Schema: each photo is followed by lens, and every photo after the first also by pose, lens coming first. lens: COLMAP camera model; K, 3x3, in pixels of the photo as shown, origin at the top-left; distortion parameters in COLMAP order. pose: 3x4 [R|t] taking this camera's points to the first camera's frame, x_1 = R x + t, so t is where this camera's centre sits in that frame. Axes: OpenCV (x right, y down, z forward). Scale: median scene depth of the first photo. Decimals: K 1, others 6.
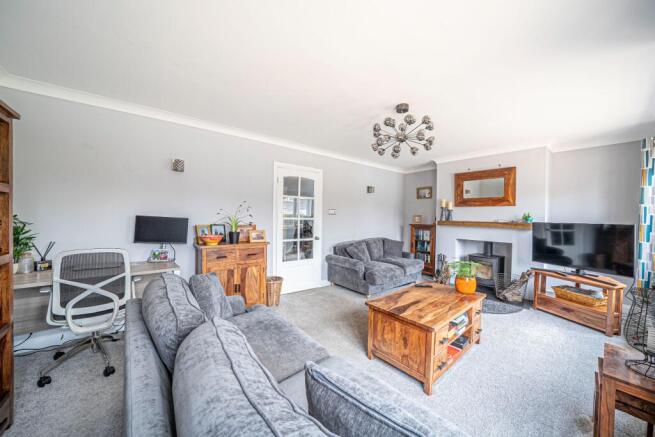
lens RADIAL K [[227.6, 0, 328.9], [0, 227.6, 218.7], [0, 0, 1]] dist [-0.003280, -0.000064]
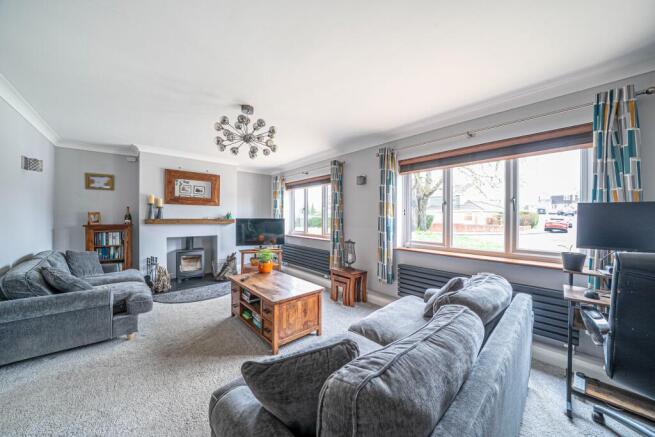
lens RADIAL K [[227.6, 0, 315.3], [0, 227.6, 217.1], [0, 0, 1]] dist [-0.003280, -0.000064]
pose [[-0.005300, -0.020315, 0.999780, -0.401584], [0.001674, 0.999792, 0.020324, -0.016088], [-0.999985, 0.001781, -0.005265, 0.389726]]
